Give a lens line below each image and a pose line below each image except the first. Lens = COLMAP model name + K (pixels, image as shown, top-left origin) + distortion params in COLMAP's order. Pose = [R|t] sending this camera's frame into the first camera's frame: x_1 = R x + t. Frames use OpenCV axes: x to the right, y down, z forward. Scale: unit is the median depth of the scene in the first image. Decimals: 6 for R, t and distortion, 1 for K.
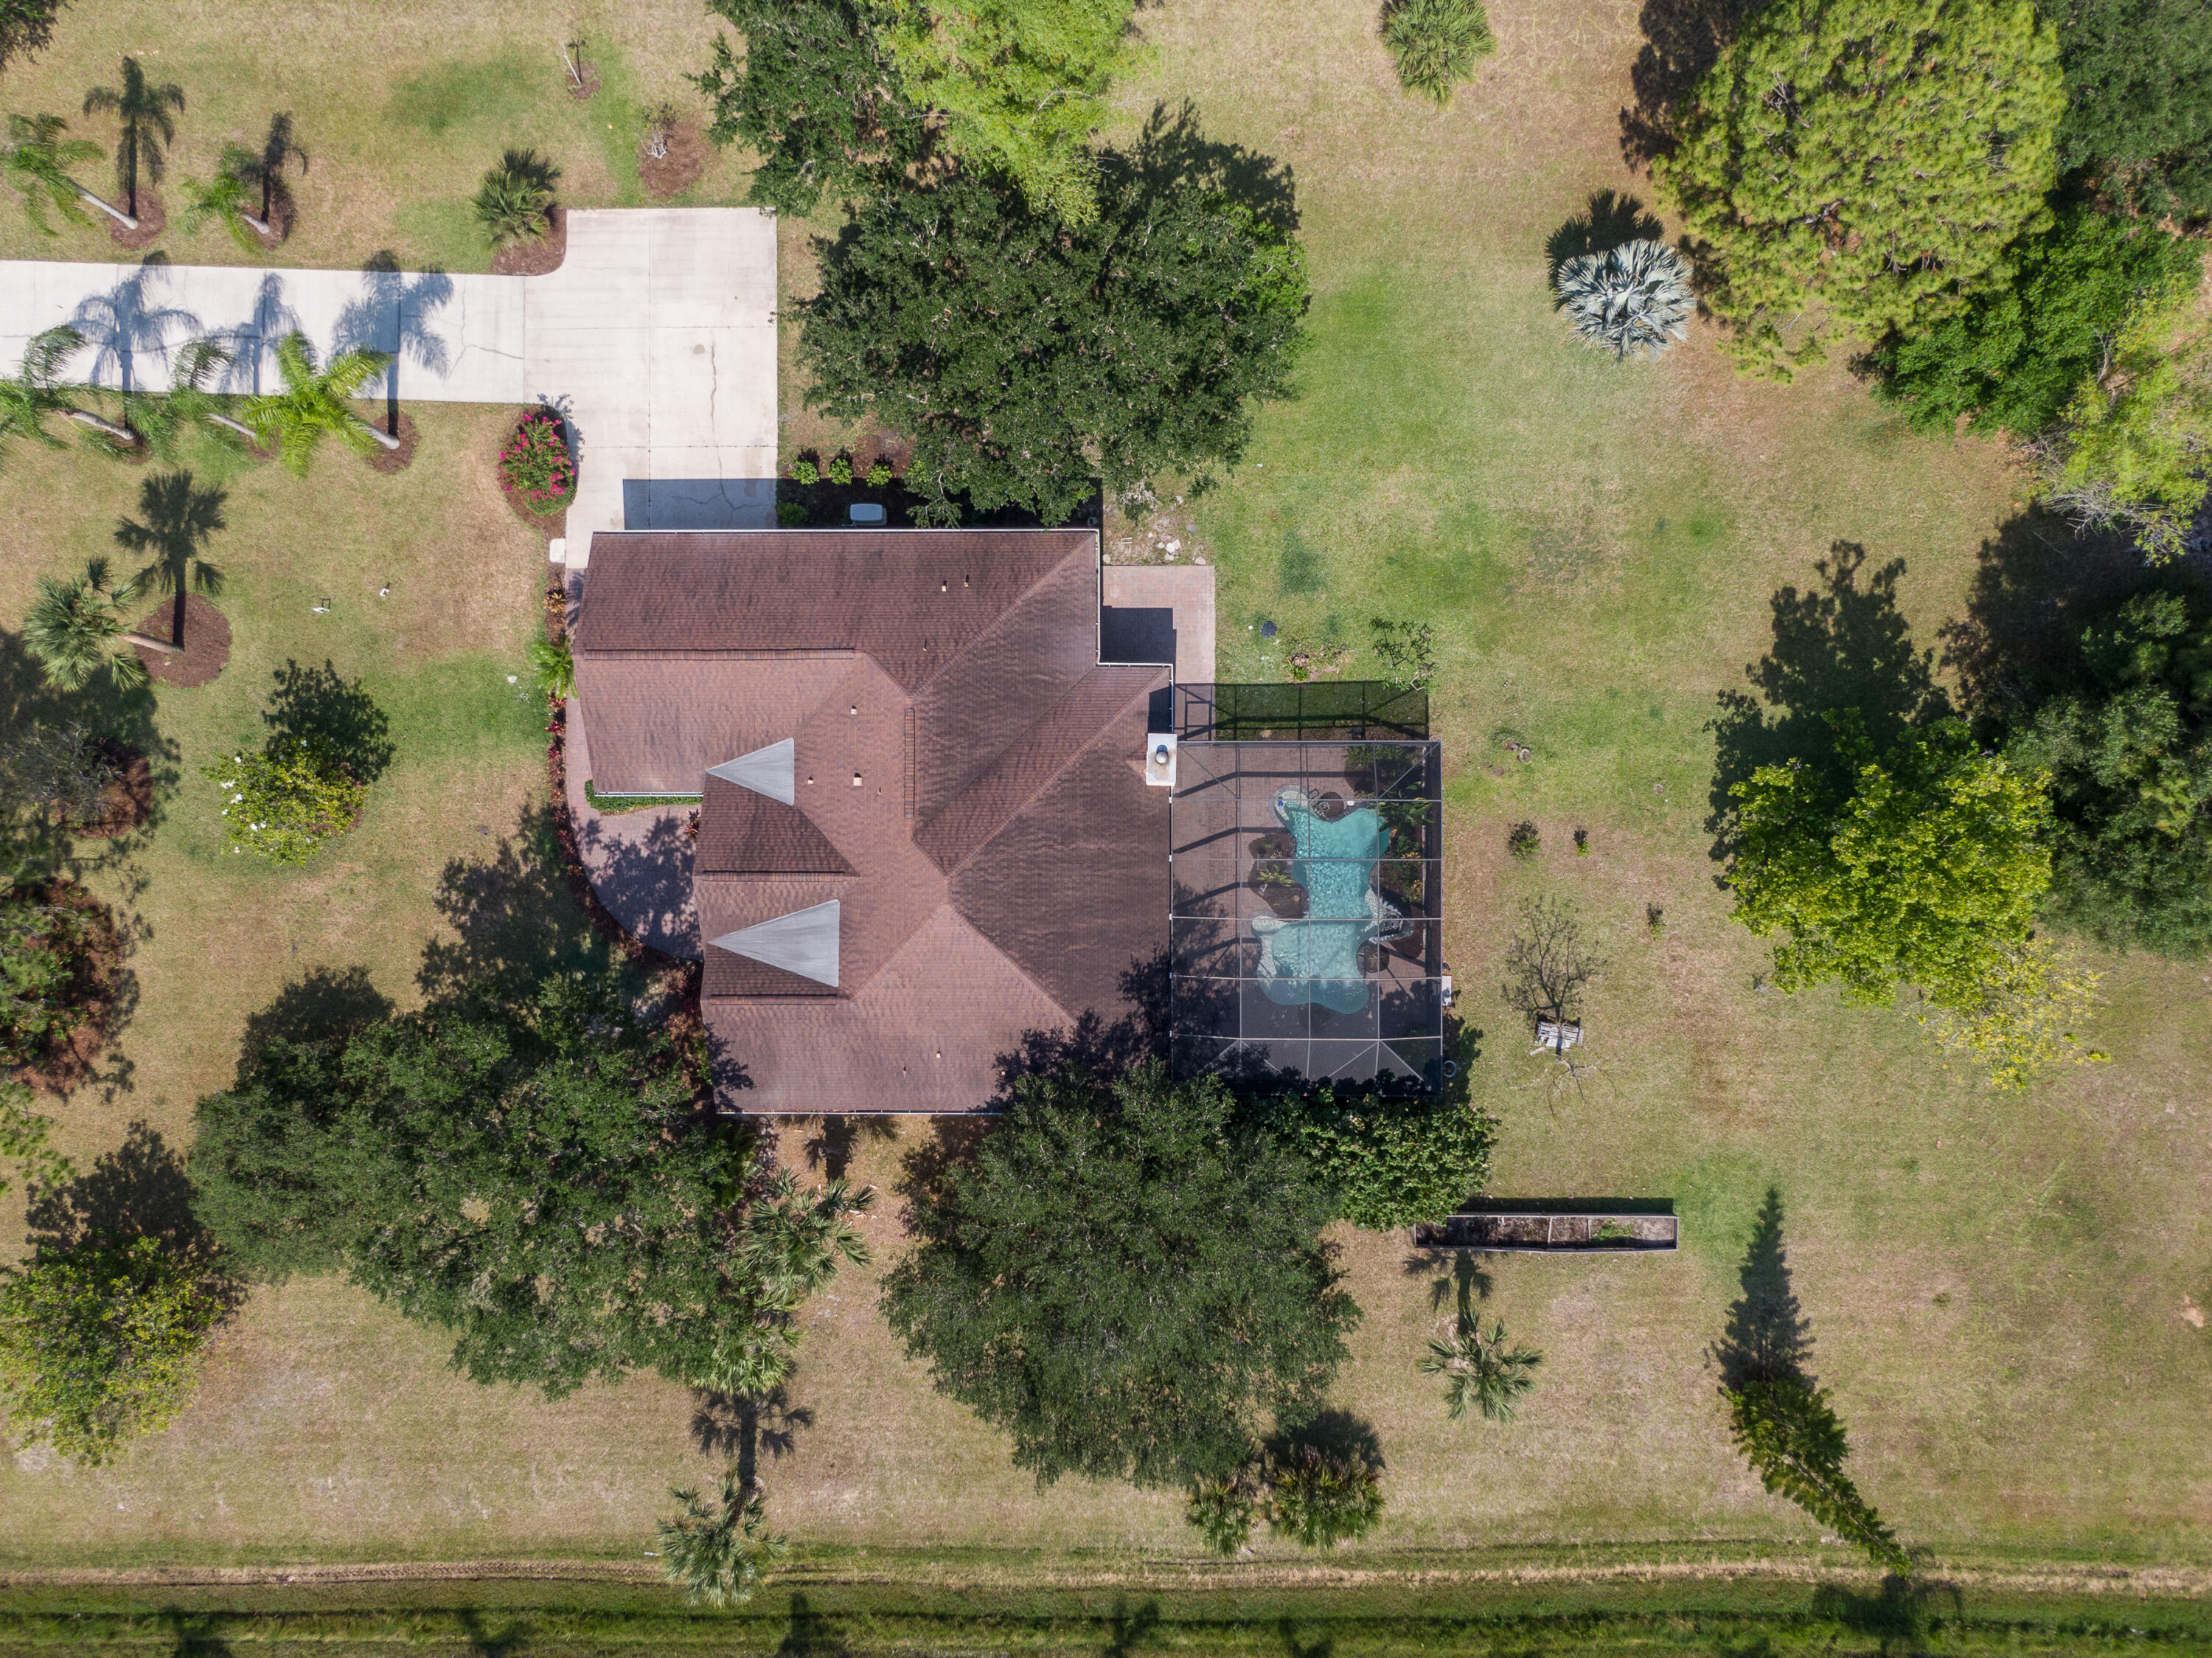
lens RADIAL K [[1579.1, 0, 1095.5], [0, 1579.1, 892.0], [0, 0, 1]] dist [0.009933, 0.007888]
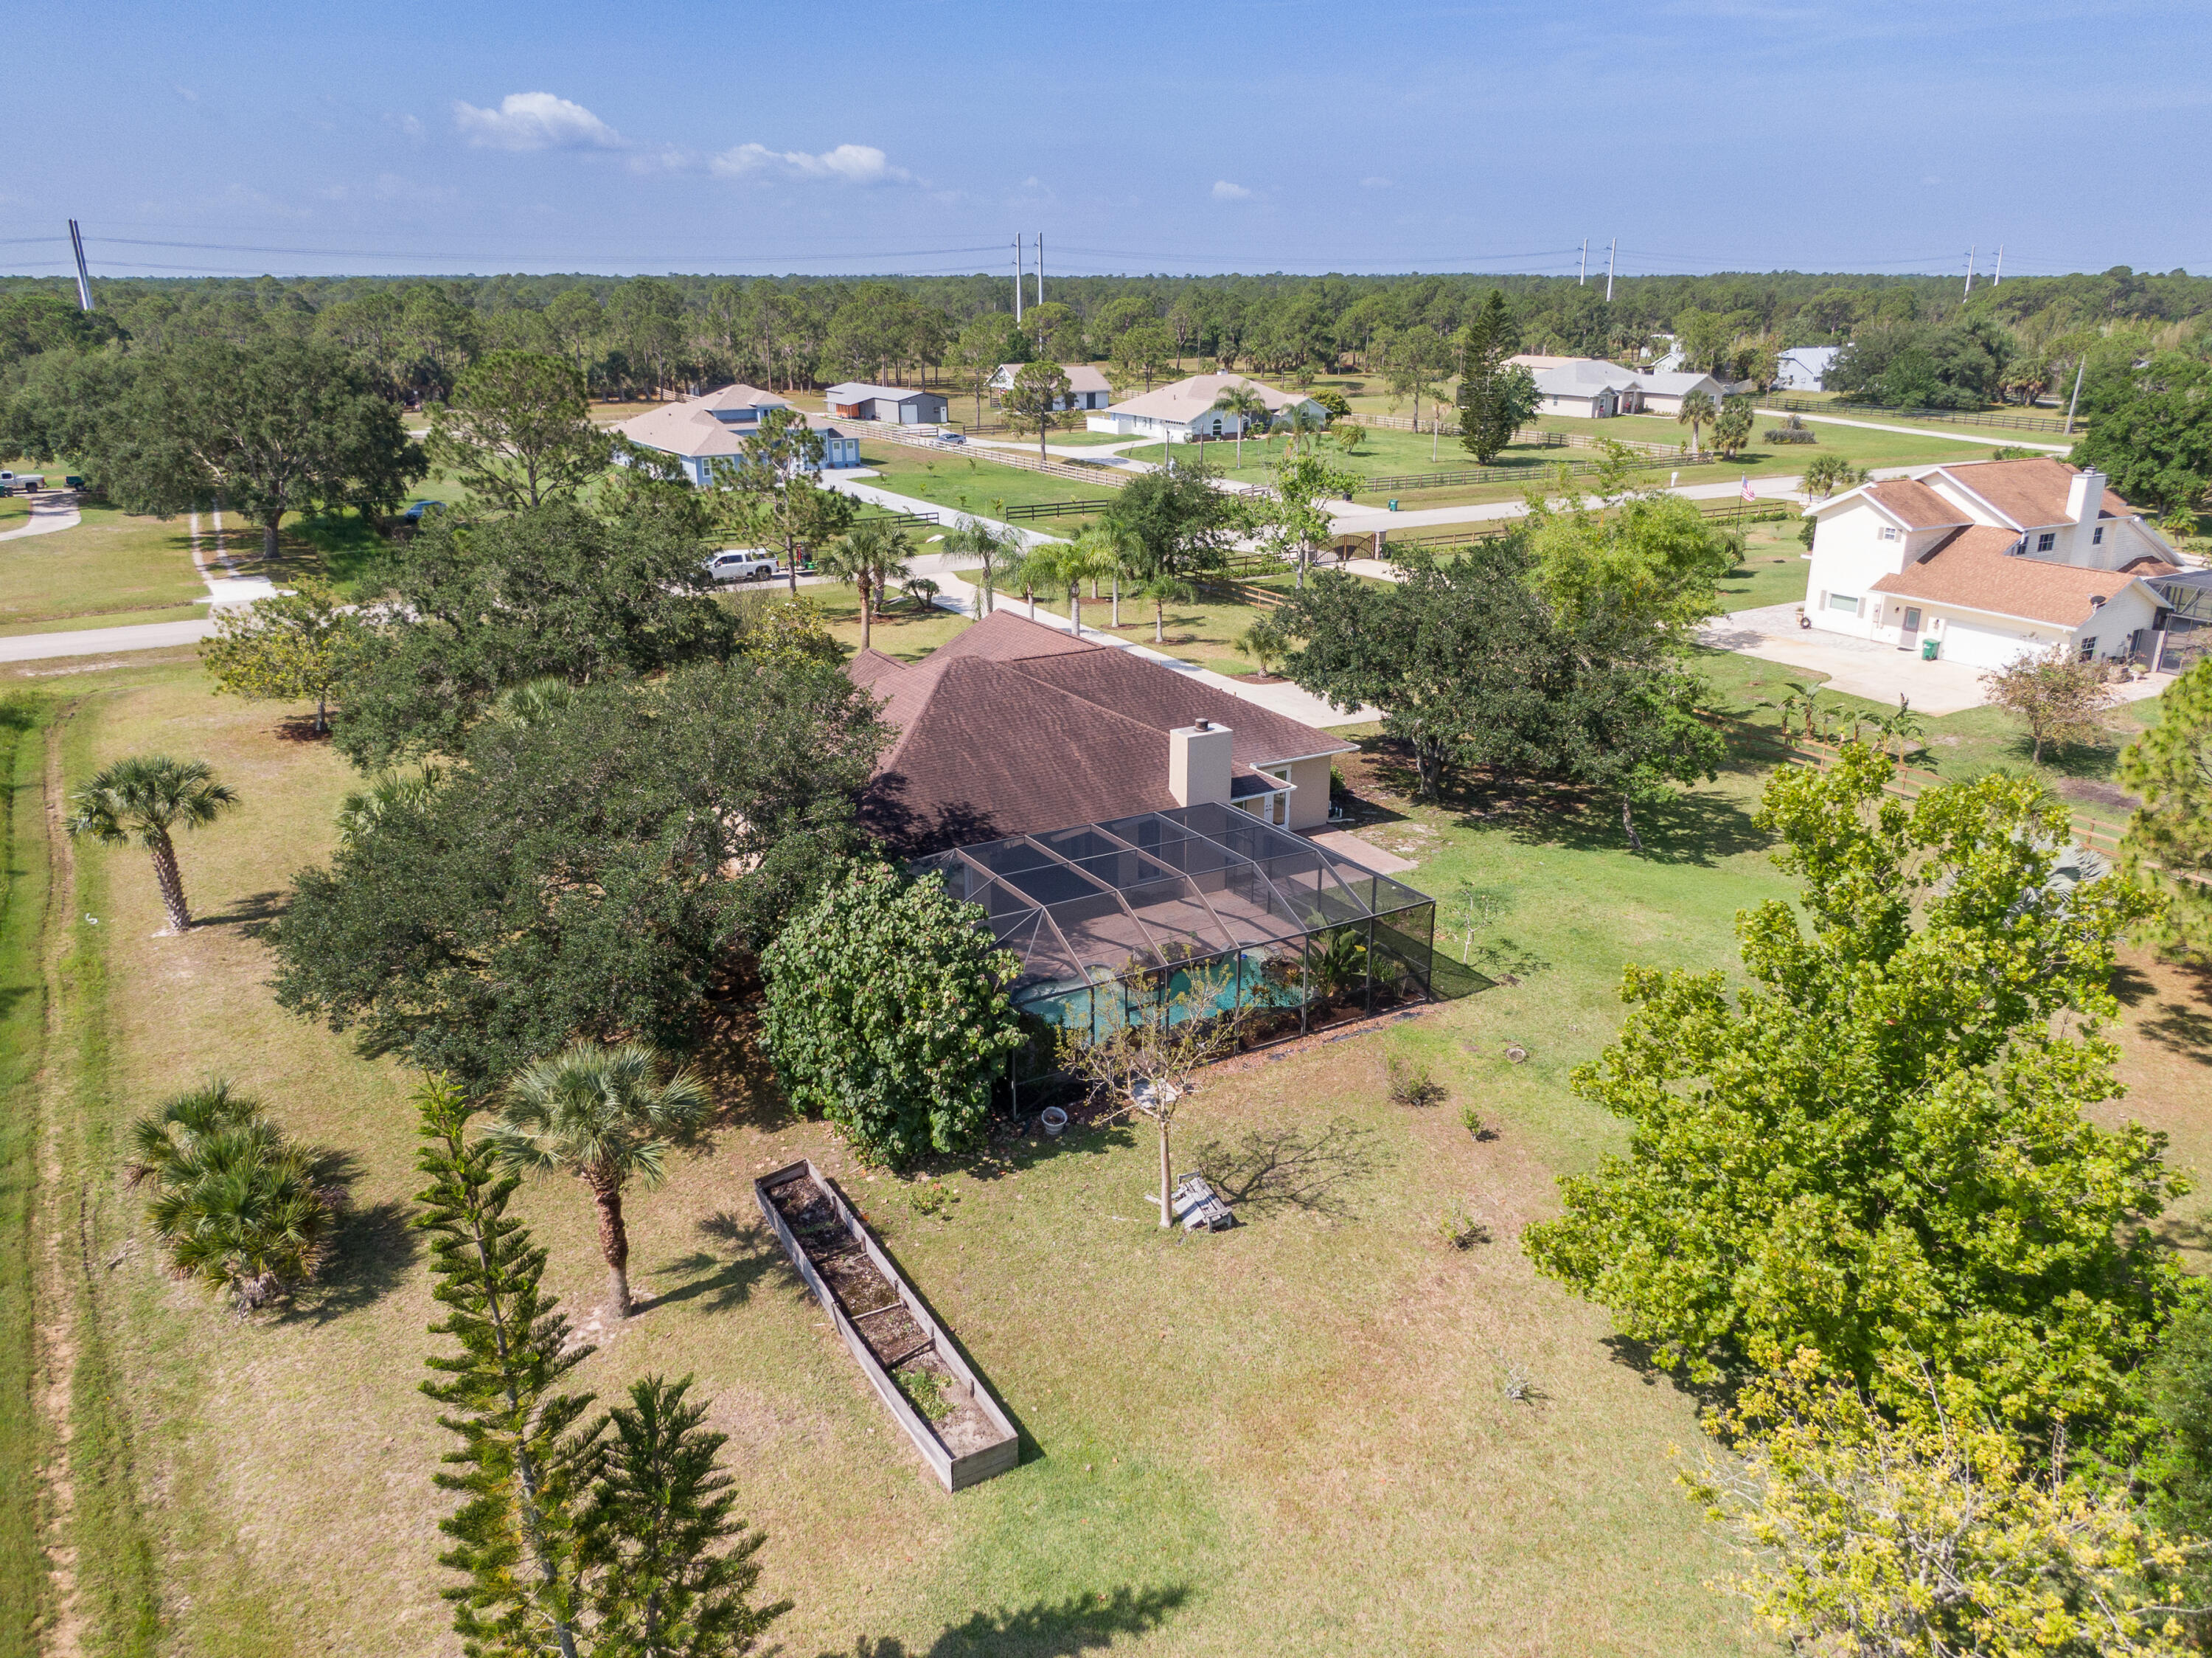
lens RADIAL K [[1579.1, 0, 1095.5], [0, 1579.1, 892.0], [0, 0, 1]] dist [0.009933, 0.007888]
pose [[0.514248, 0.337048, -0.788637, 0.674347], [-0.857478, 0.184119, -0.480449, 0.370638], [-0.016731, 0.923309, 0.383694, 0.673073]]
